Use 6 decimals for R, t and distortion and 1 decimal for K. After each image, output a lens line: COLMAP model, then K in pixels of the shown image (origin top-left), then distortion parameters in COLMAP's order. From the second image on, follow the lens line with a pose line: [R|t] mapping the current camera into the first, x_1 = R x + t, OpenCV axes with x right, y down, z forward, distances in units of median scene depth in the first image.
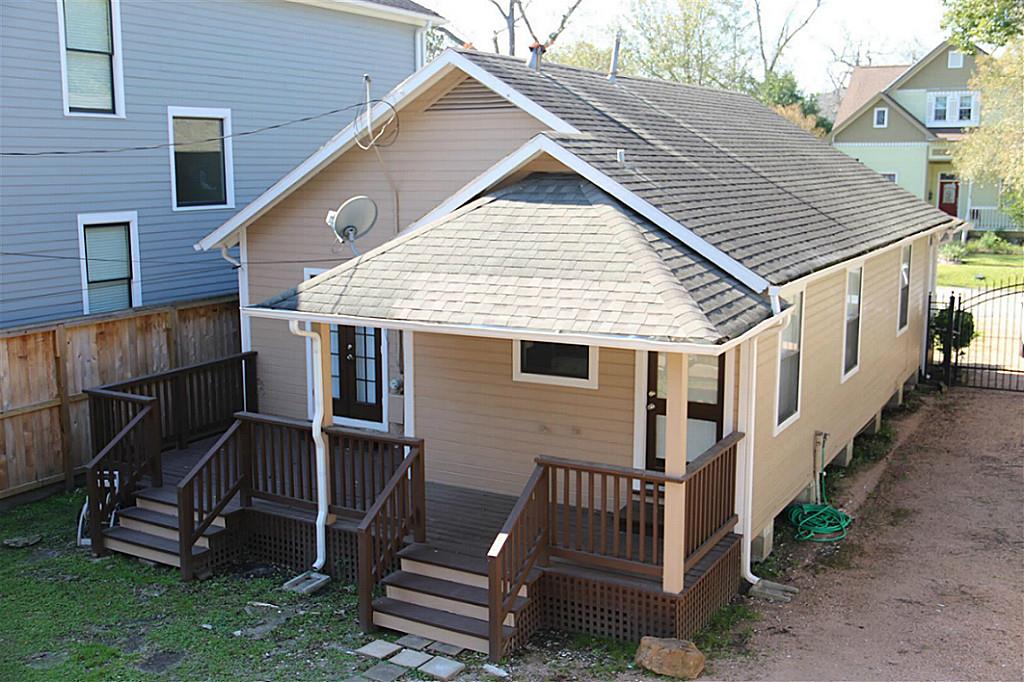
lens RADIAL K [[1038.4, 0, 512.0], [0, 1038.4, 341.0], [0, 0, 1]] dist [0.011252, 0.014403]
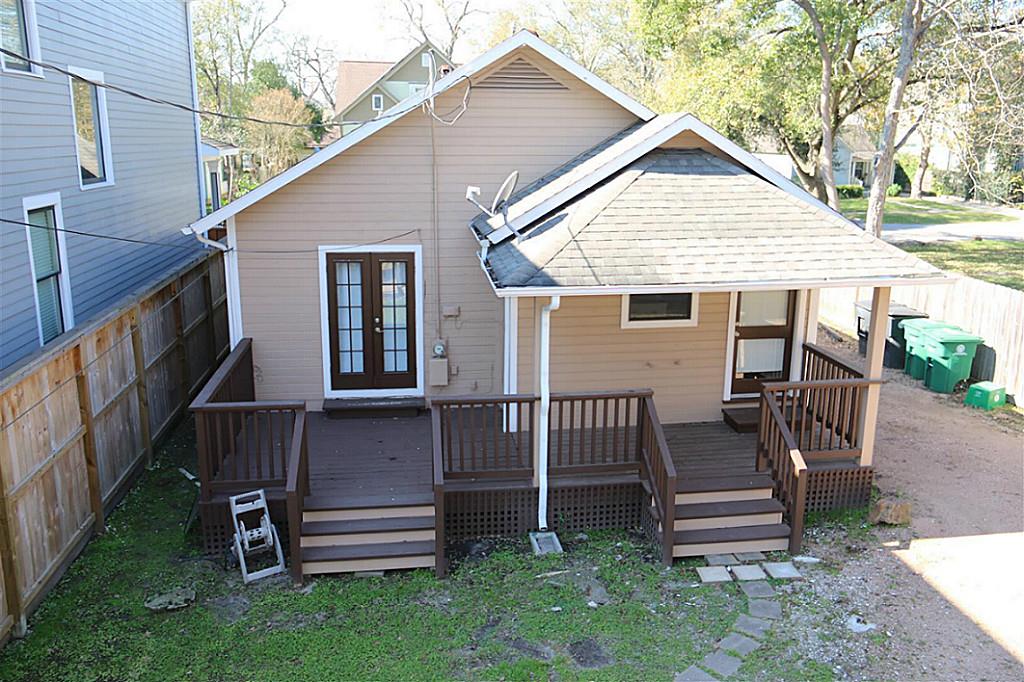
lens RADIAL K [[820.0, 0, 511.6], [0, 820.0, 330.5], [0, 0, 1]] dist [-0.003489, -0.002365]
pose [[0.792641, -0.129285, 0.595824, -0.563288], [0.091502, 0.991416, 0.093395, -0.049905], [-0.602784, -0.019510, 0.797666, 0.298692]]
